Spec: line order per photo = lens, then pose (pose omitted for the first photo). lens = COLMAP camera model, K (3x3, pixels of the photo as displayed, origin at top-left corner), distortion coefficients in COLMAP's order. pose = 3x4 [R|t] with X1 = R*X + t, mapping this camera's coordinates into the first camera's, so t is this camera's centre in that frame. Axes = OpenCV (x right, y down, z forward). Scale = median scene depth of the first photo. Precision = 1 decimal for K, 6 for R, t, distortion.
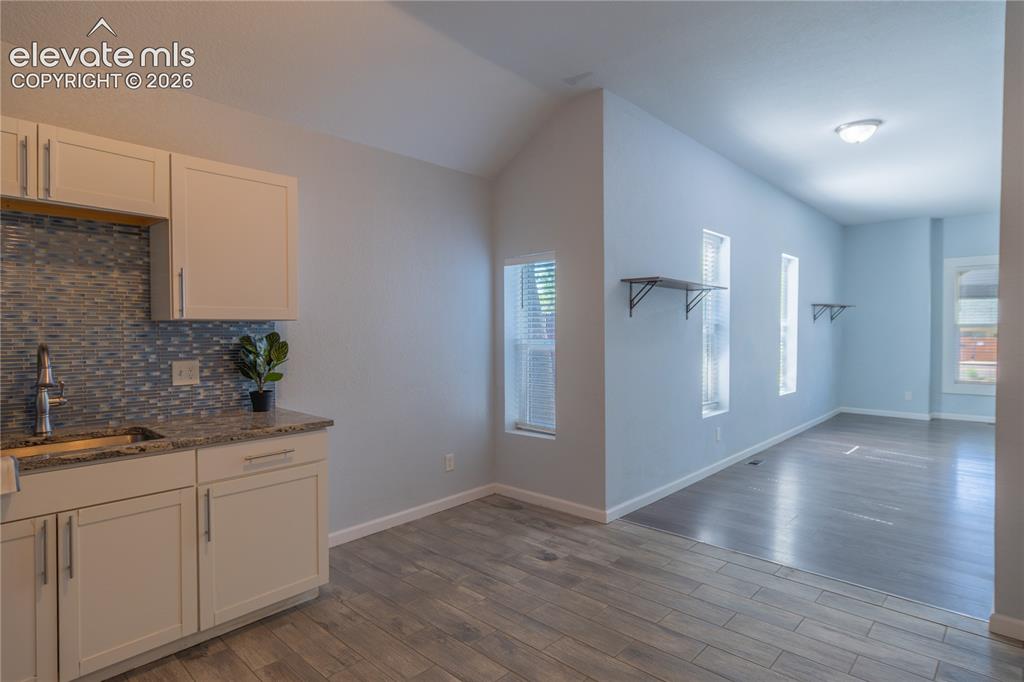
lens RADIAL K [[537.9, 0, 512.0], [0, 537.9, 341.0], [0, 0, 1]] dist [0.000141, 0.000188]
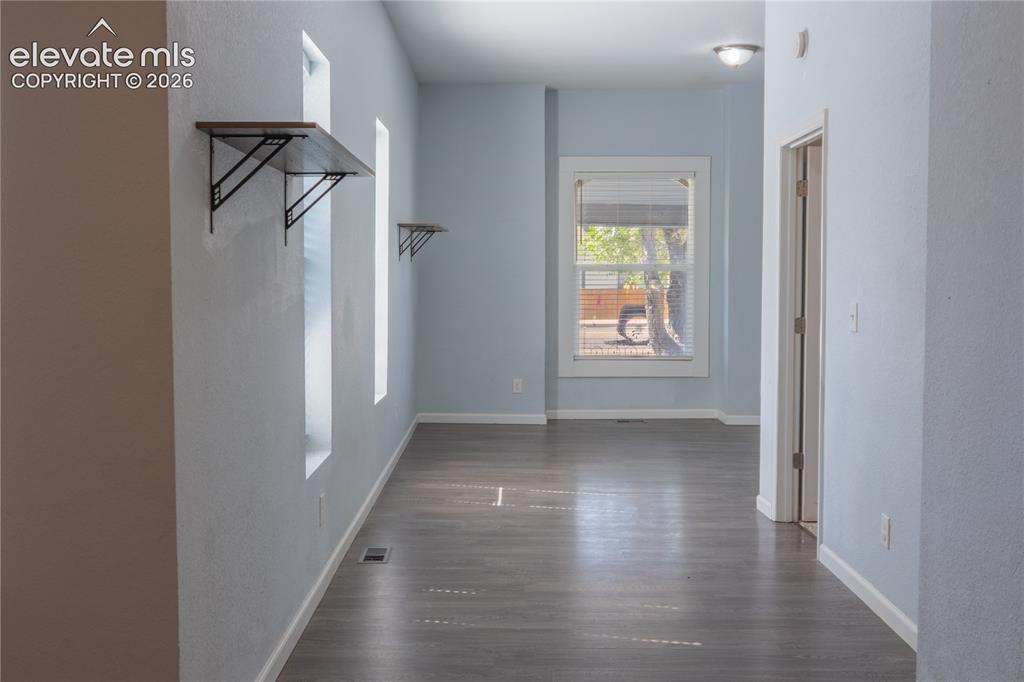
lens RADIAL K [[1041.3, 0, 512.0], [0, 1041.3, 341.0], [0, 0, 1]] dist [0.000577, 0.004248]
pose [[0.734111, -0.038676, 0.677927, -0.046584], [0.008420, 0.998818, 0.047866, -0.002513], [-0.678977, -0.029431, 0.733569, 0.170690]]
